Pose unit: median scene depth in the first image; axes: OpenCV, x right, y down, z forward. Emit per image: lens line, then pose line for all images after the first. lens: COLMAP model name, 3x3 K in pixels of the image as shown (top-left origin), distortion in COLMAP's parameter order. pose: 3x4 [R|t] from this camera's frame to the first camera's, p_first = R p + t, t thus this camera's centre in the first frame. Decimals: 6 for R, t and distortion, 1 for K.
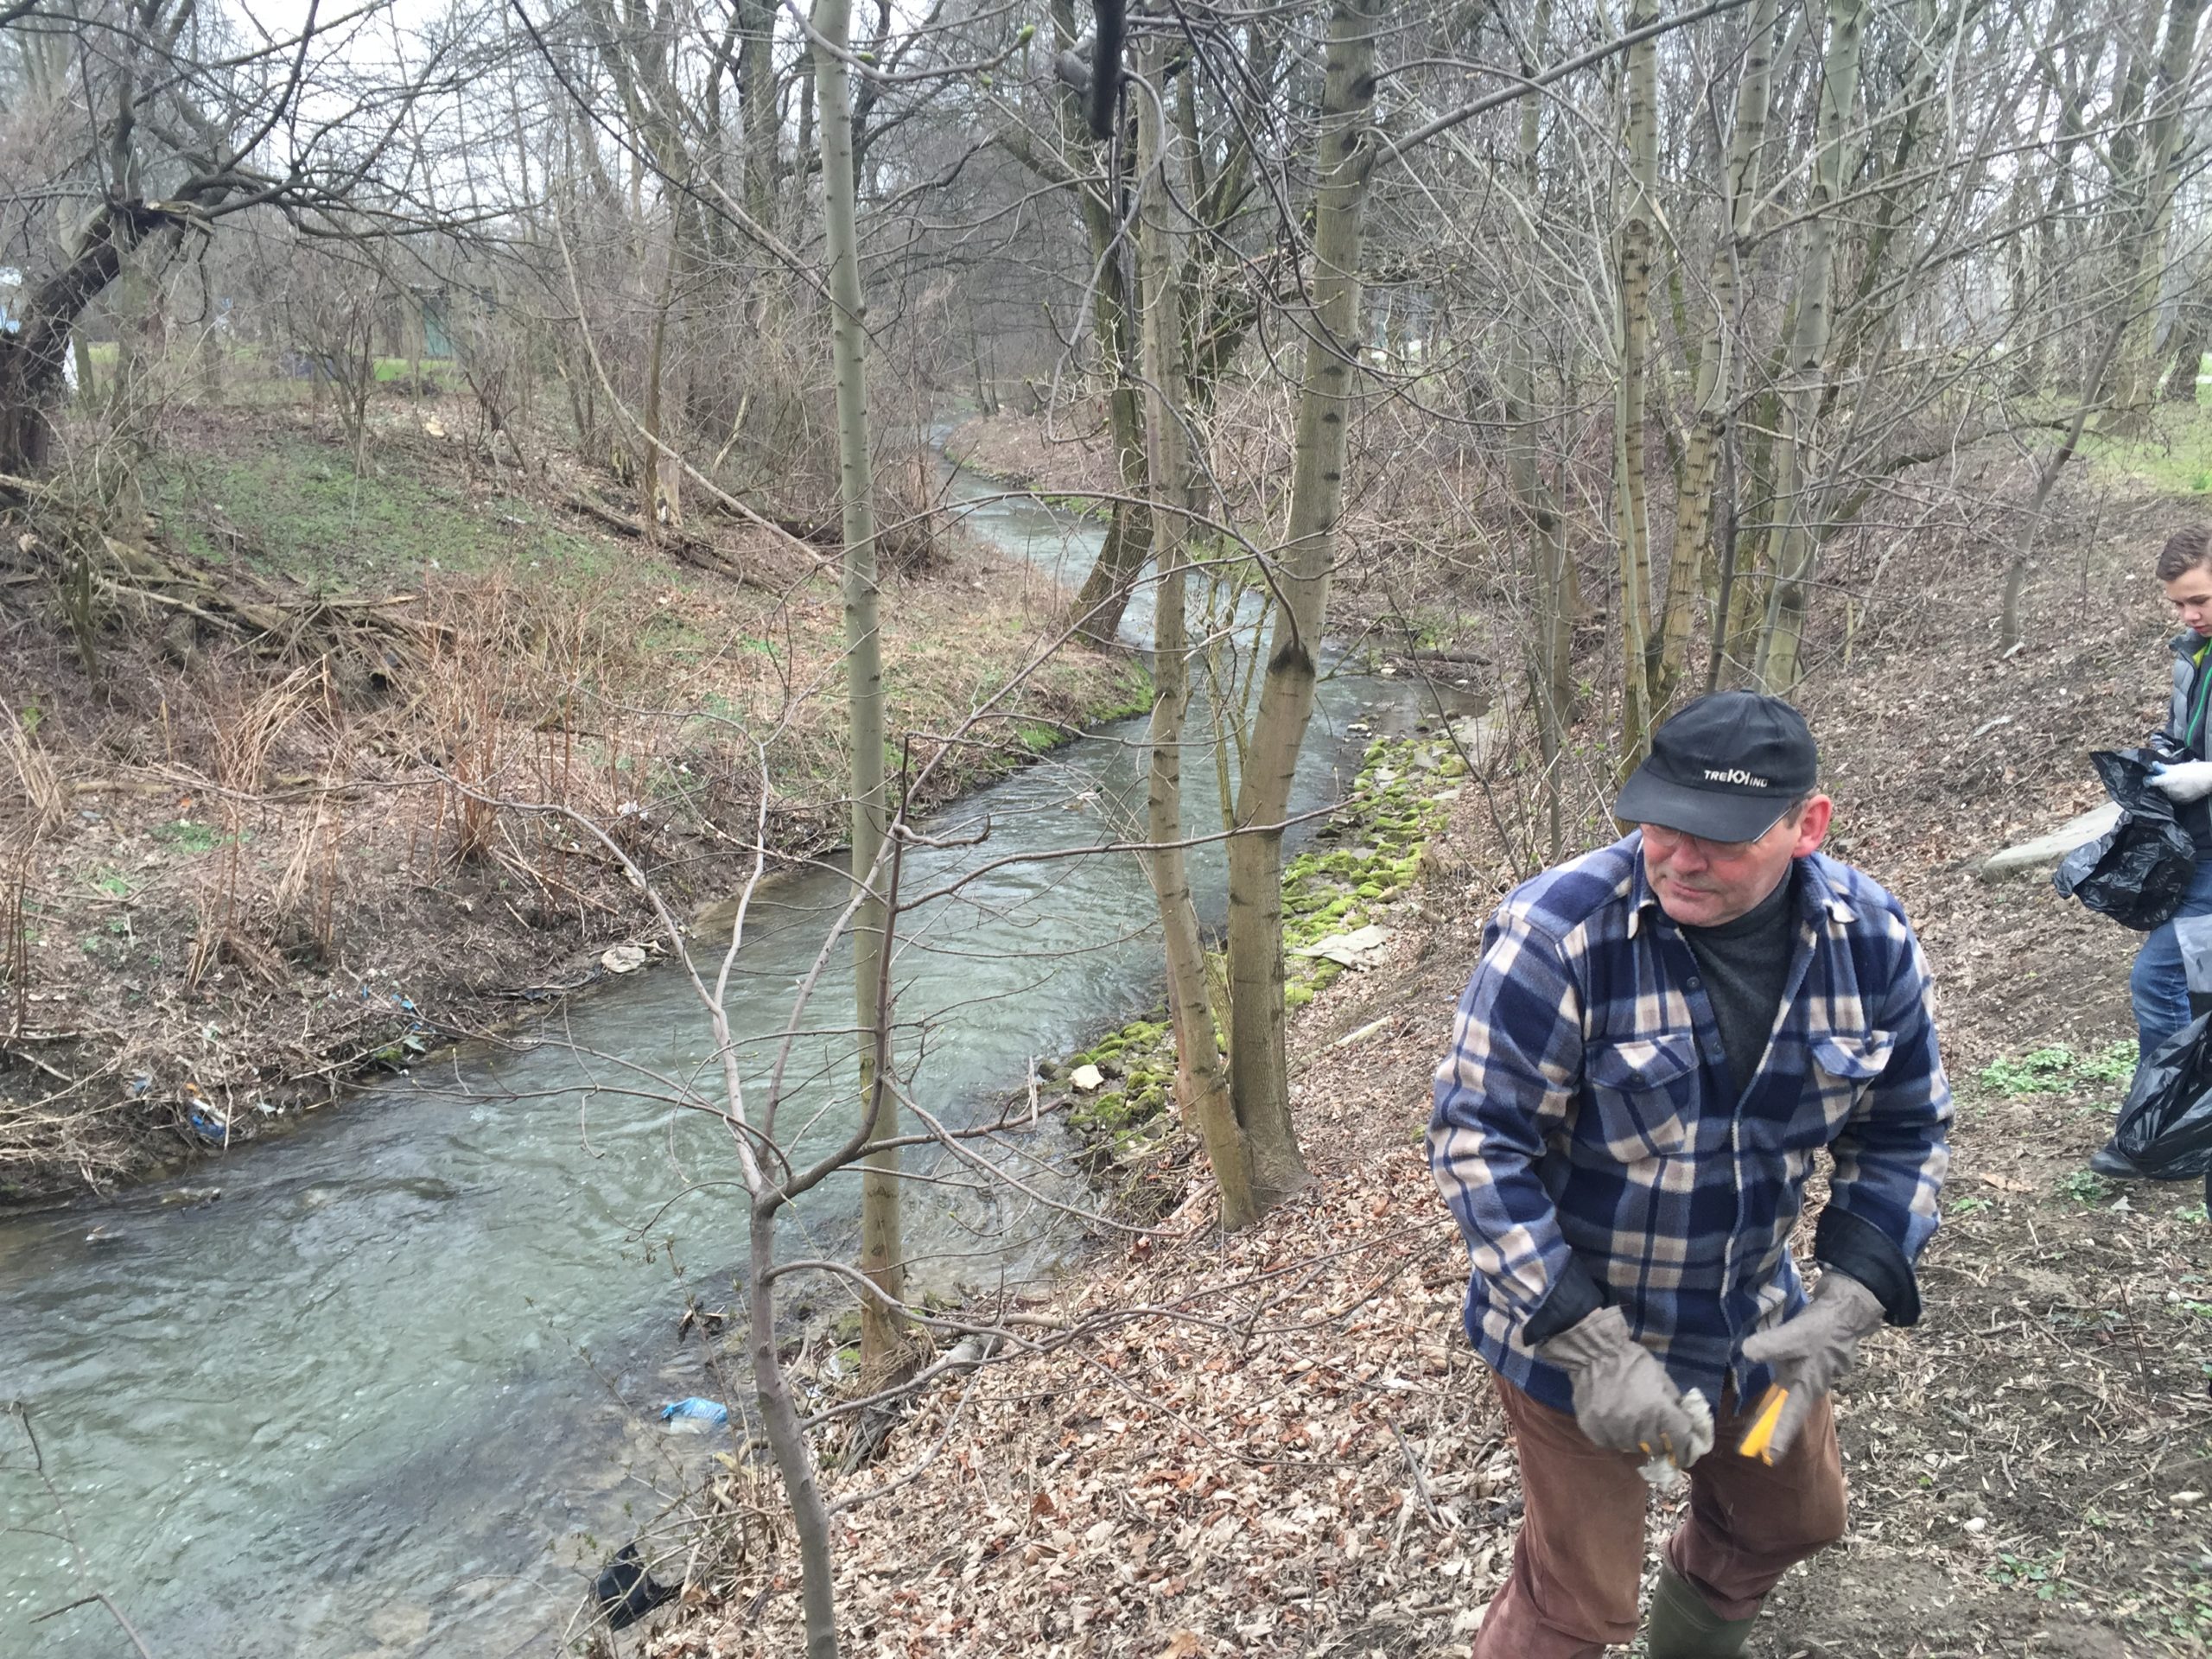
lens RADIAL K [[1861.8, 0, 1056.2], [0, 1861.8, 825.9], [0, 0, 1]] dist [0.115033, -0.165243]
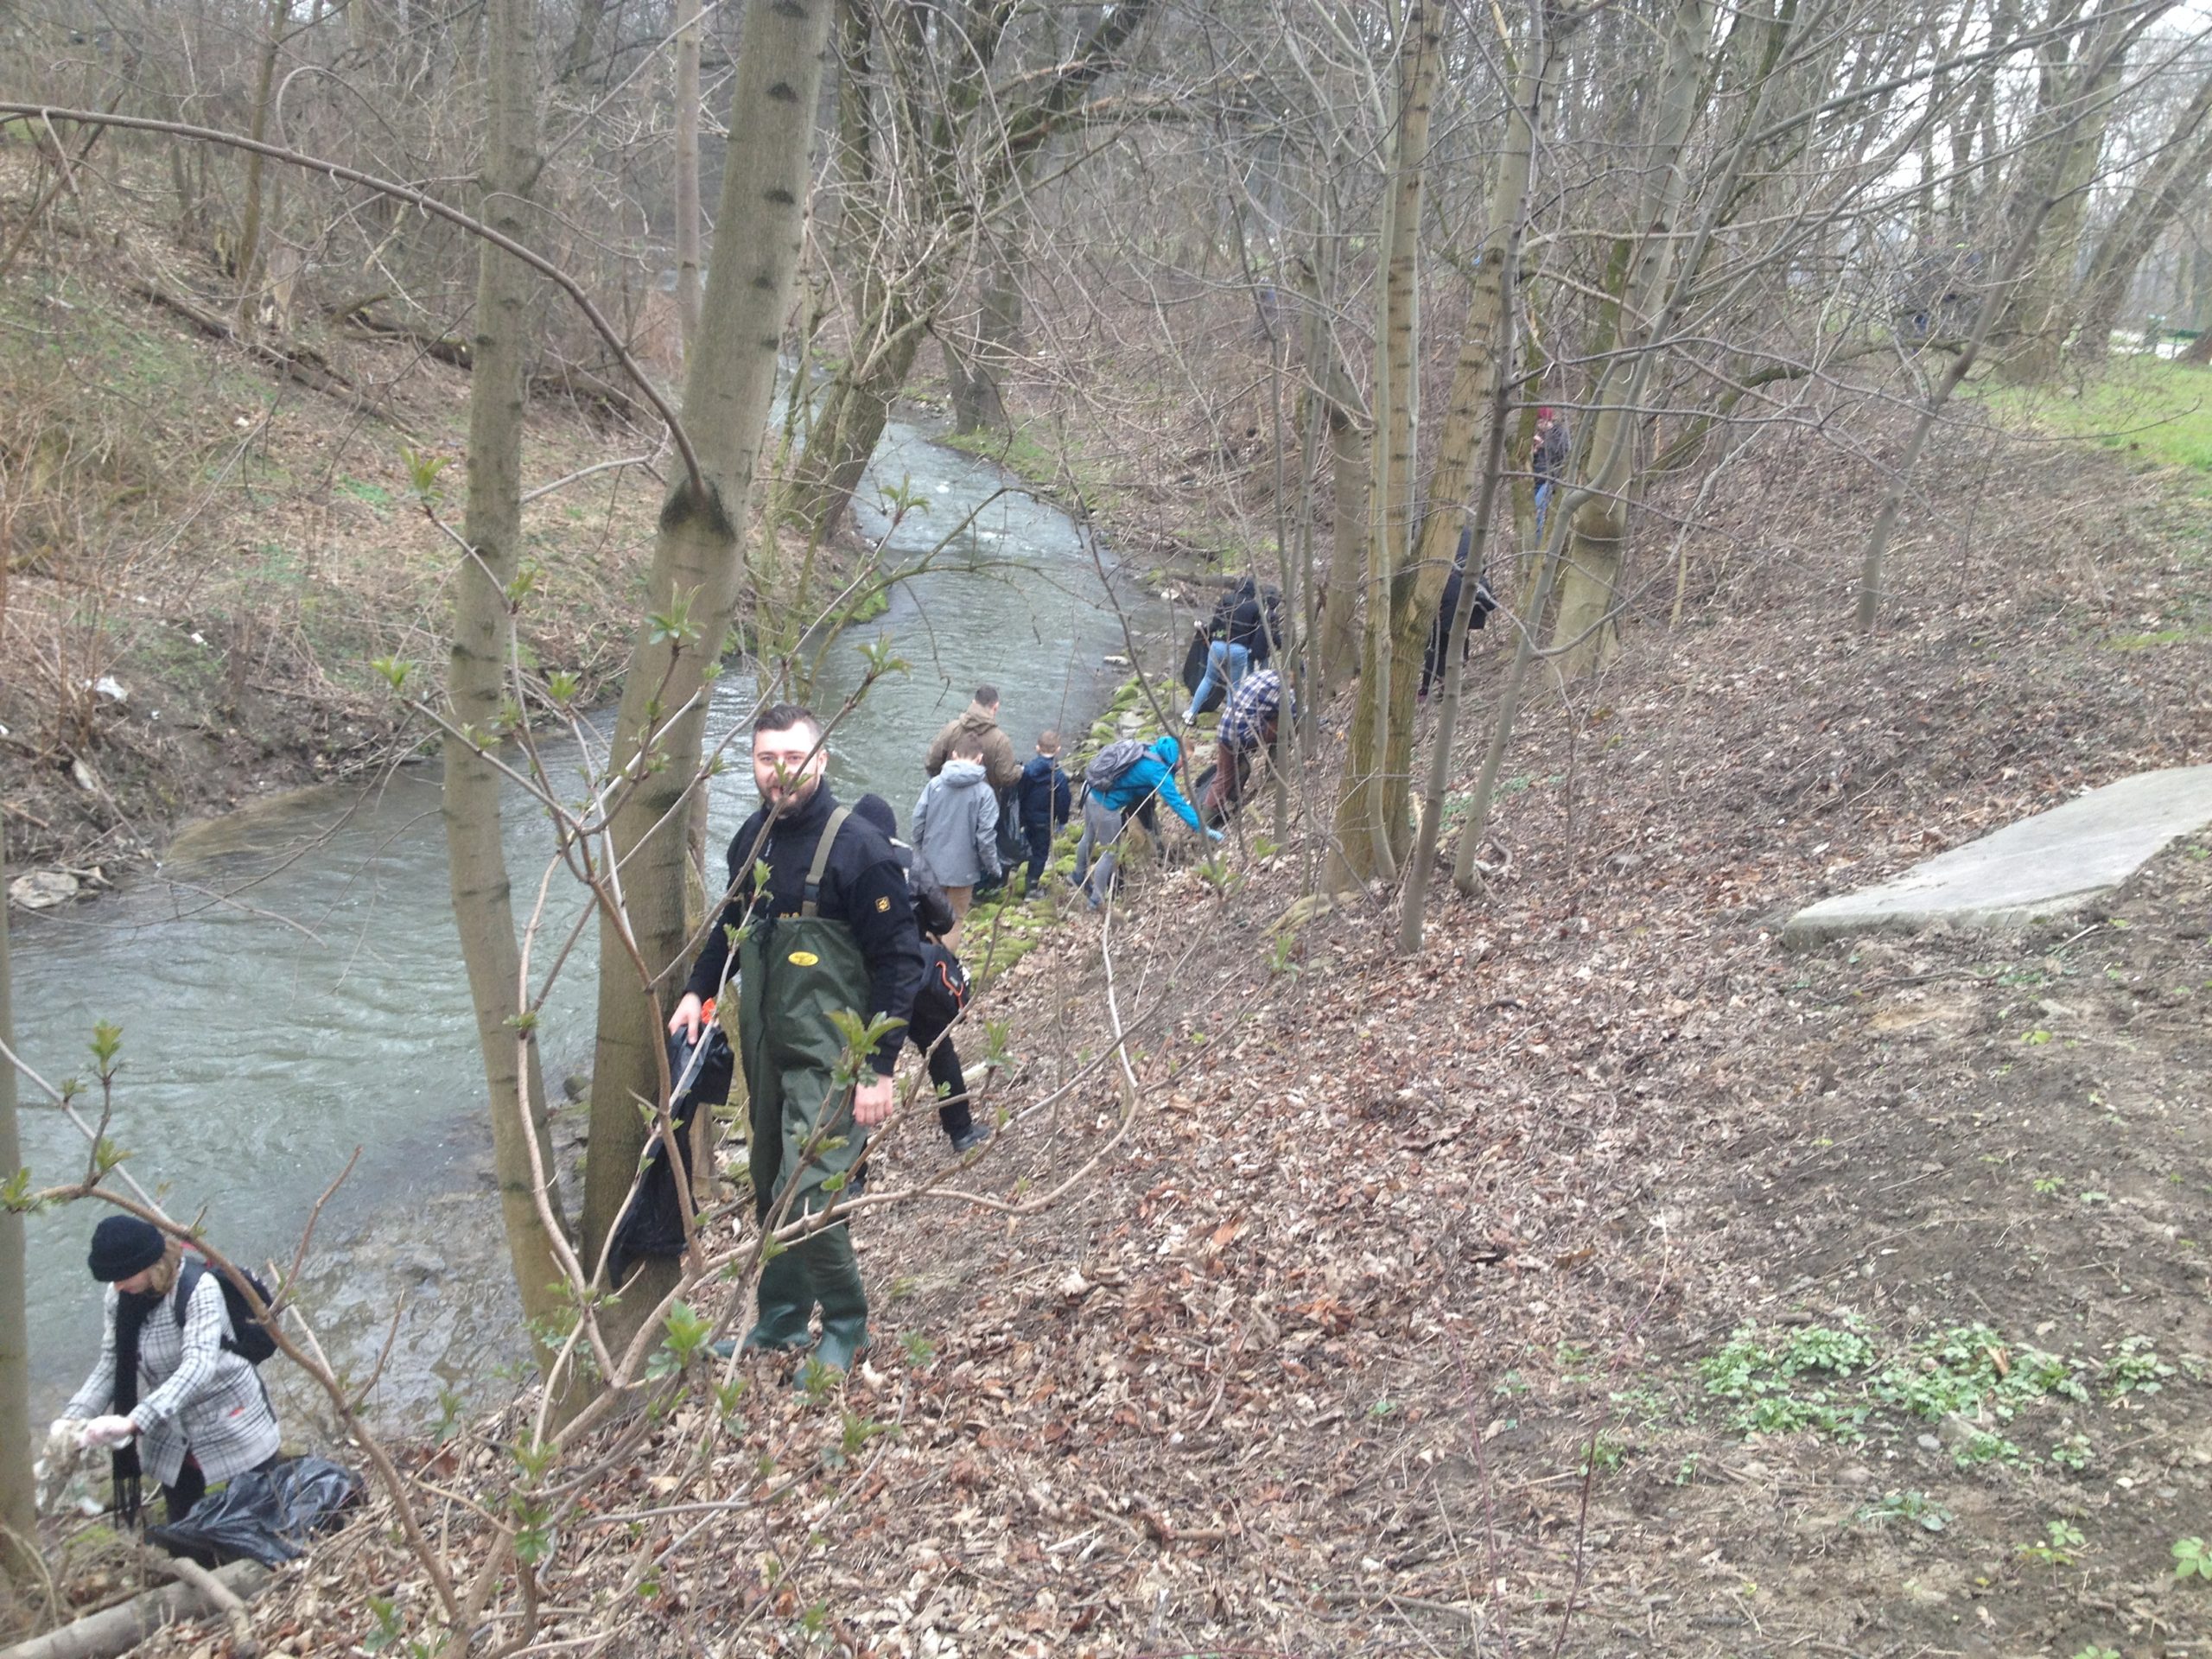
lens RADIAL K [[2054.2, 0, 1095.1], [0, 2054.2, 801.7], [0, 0, 1]] dist [0.100155, -0.198659]
pose [[0.991416, 0.073927, 0.107836, 0.096229], [-0.076113, 0.996966, 0.016299, -0.008228], [-0.106303, -0.024367, 0.994035, 0.175263]]
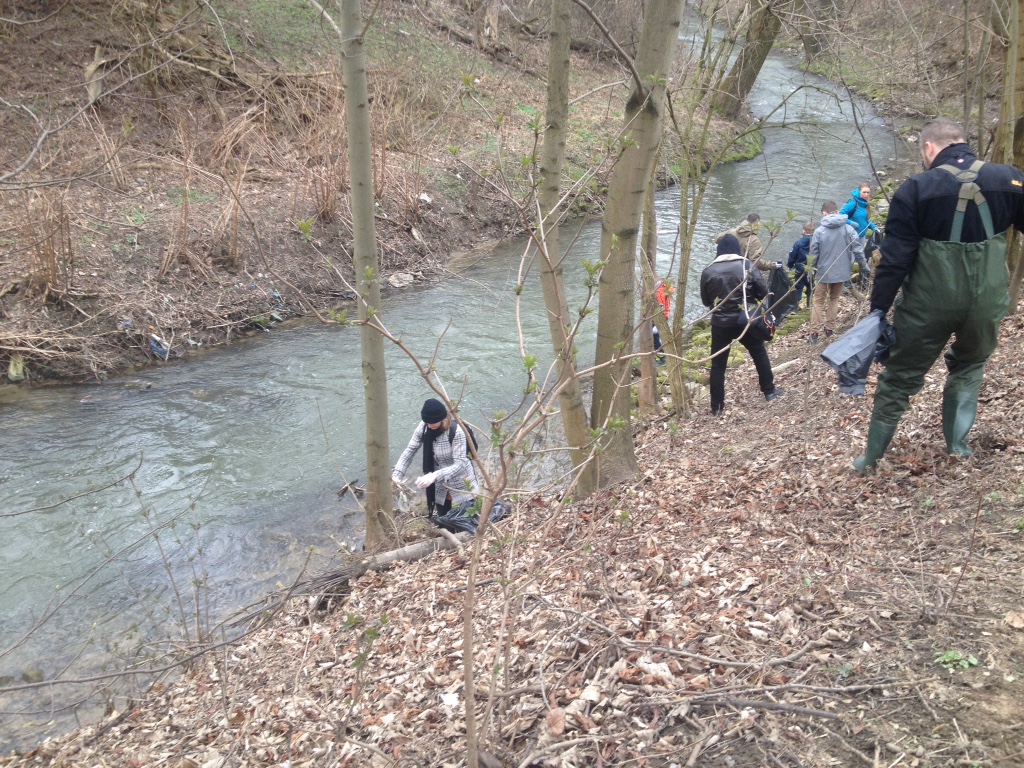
lens RADIAL K [[951.0, 0, 506.9], [0, 951.0, 371.1], [0, 0, 1]] dist [0.100155, -0.198659]
pose [[0.964508, 0.105319, -0.242139, 0.115000], [-0.065578, 0.983824, 0.166702, -0.002887], [0.255779, -0.144906, 0.955813, 0.148790]]
